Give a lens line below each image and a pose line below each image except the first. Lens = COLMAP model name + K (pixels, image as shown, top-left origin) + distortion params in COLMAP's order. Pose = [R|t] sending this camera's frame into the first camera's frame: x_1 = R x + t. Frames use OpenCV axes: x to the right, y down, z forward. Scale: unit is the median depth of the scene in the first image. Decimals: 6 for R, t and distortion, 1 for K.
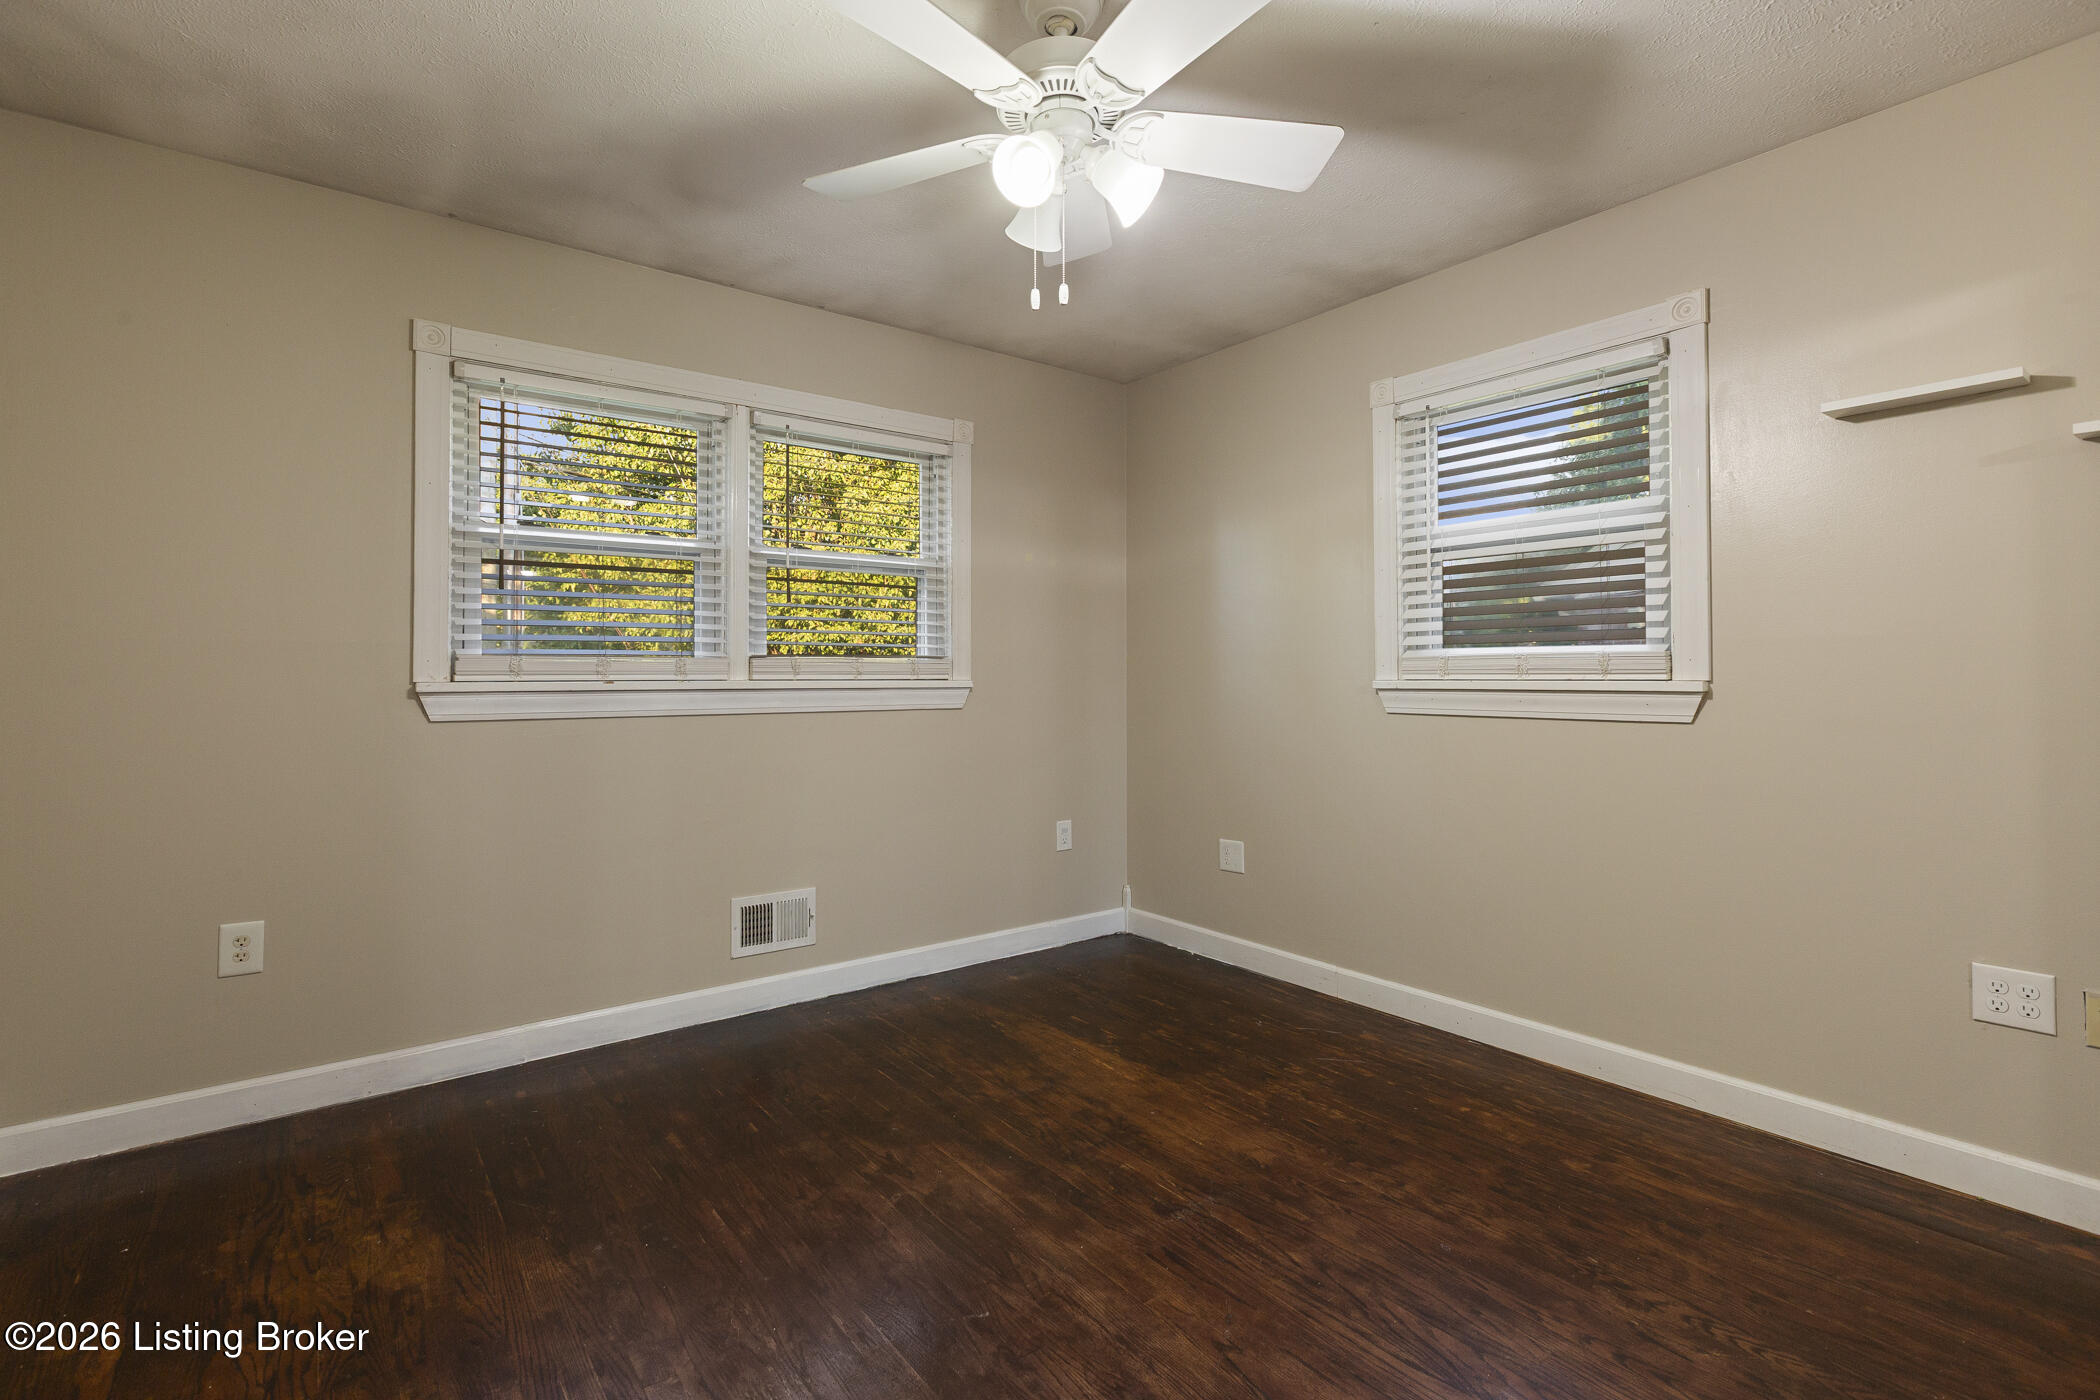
lens RADIAL K [[941.0, 0, 1042.3], [0, 941.0, 676.9], [0, 0, 1]] dist [-0.000852, 0.000653]
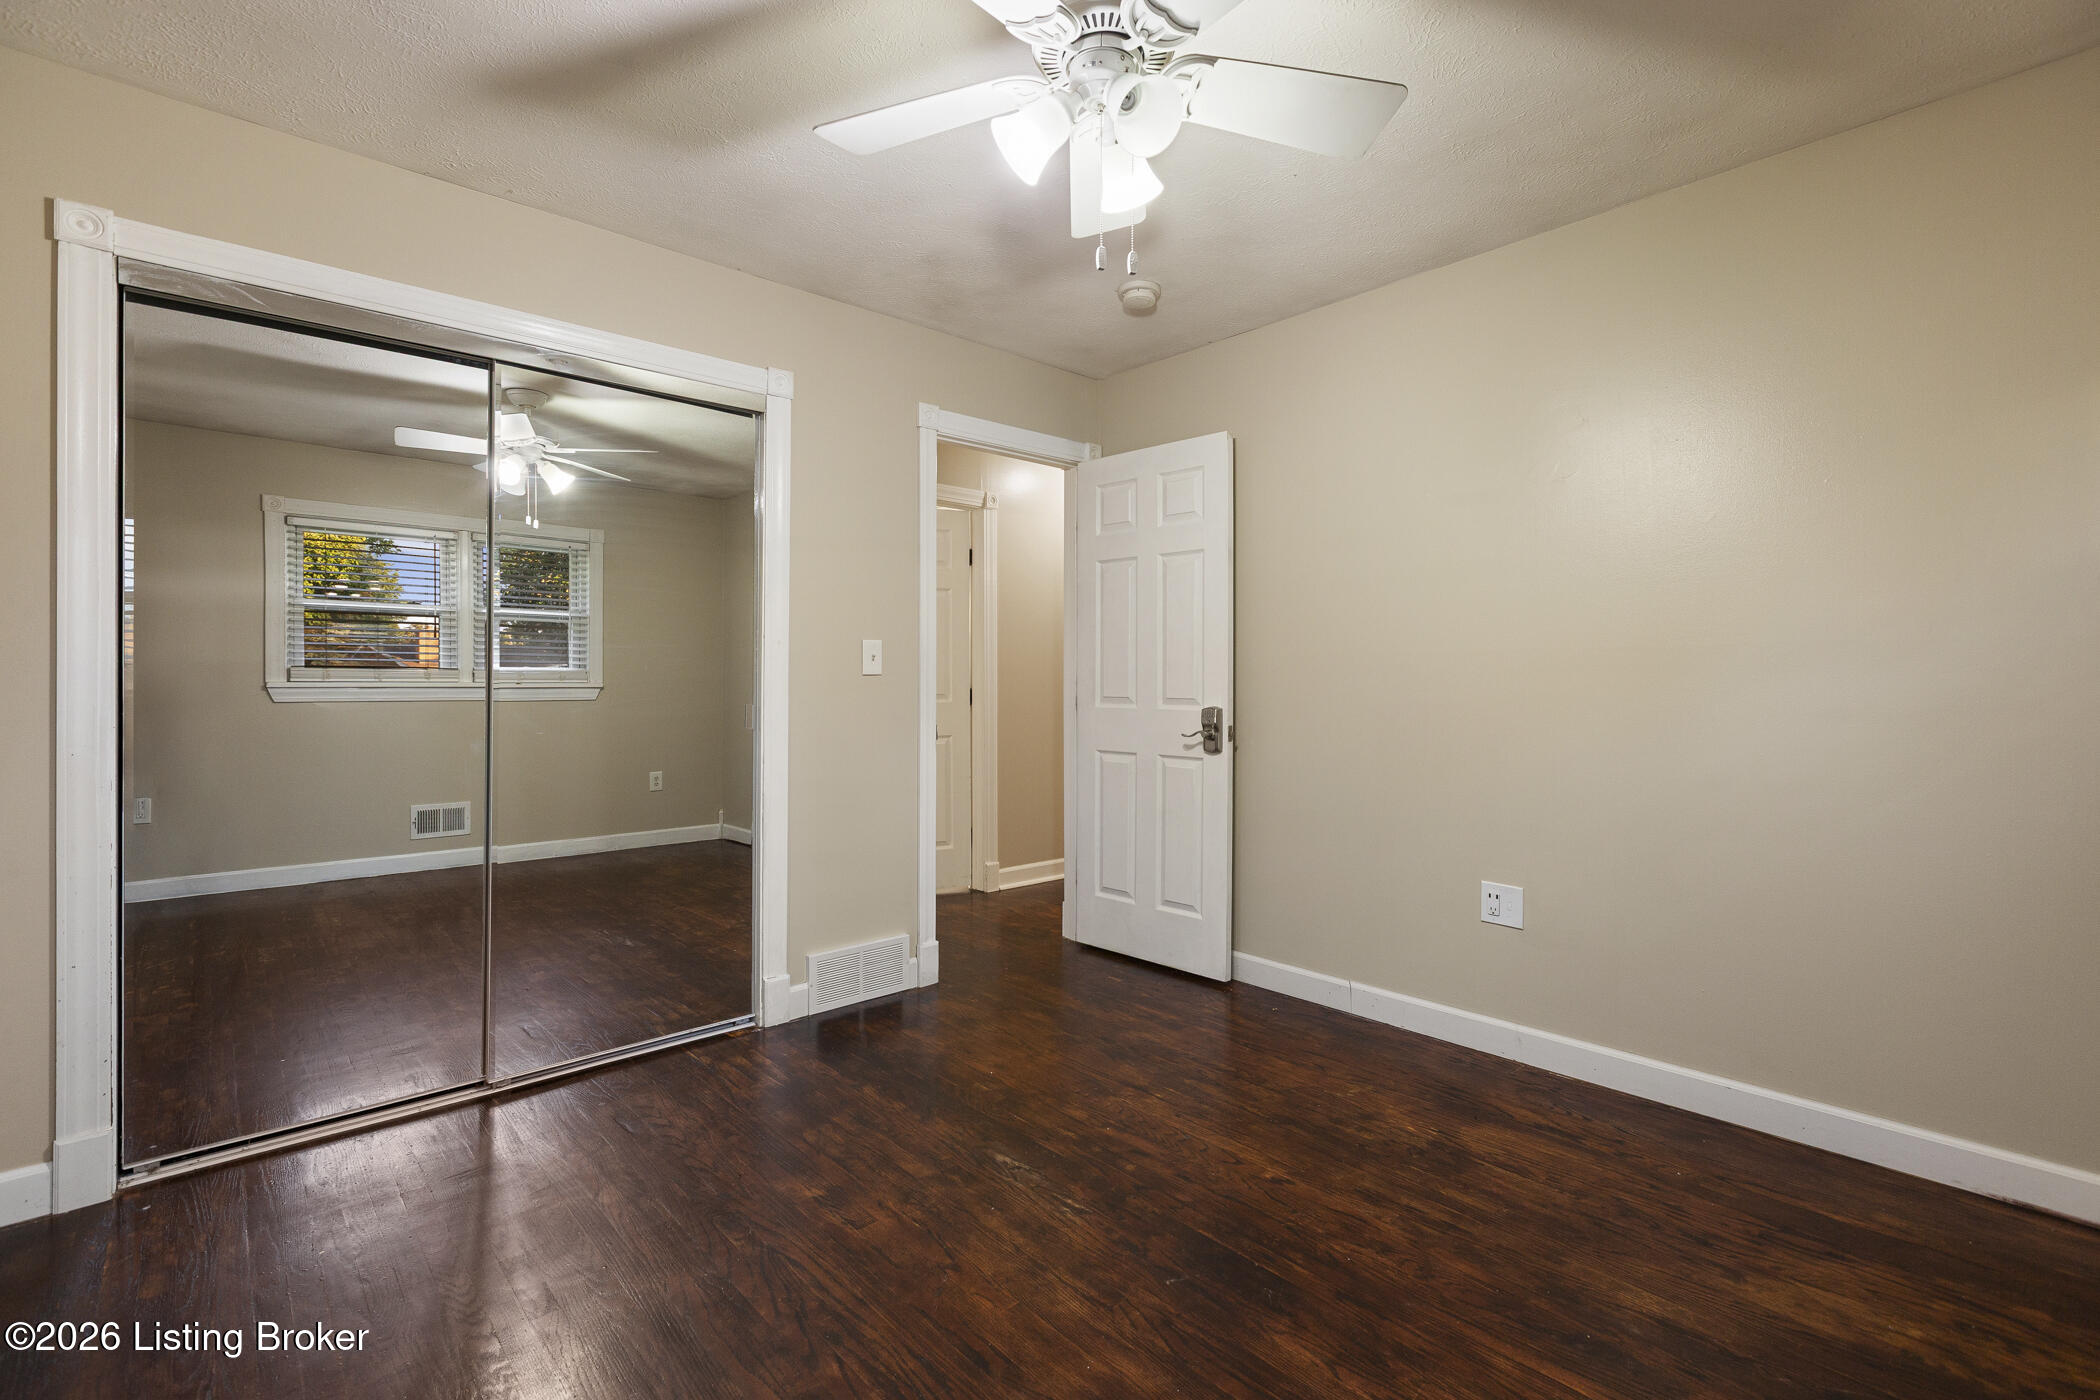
lens RADIAL K [[941.0, 0, 1042.3], [0, 941.0, 676.9], [0, 0, 1]] dist [-0.000852, 0.000653]
pose [[-0.996871, 0.000337, -0.079051, 0.157583], [0.000782, 0.999984, -0.005591, 0.002871], [0.079048, -0.005635, -0.996855, 1.947540]]
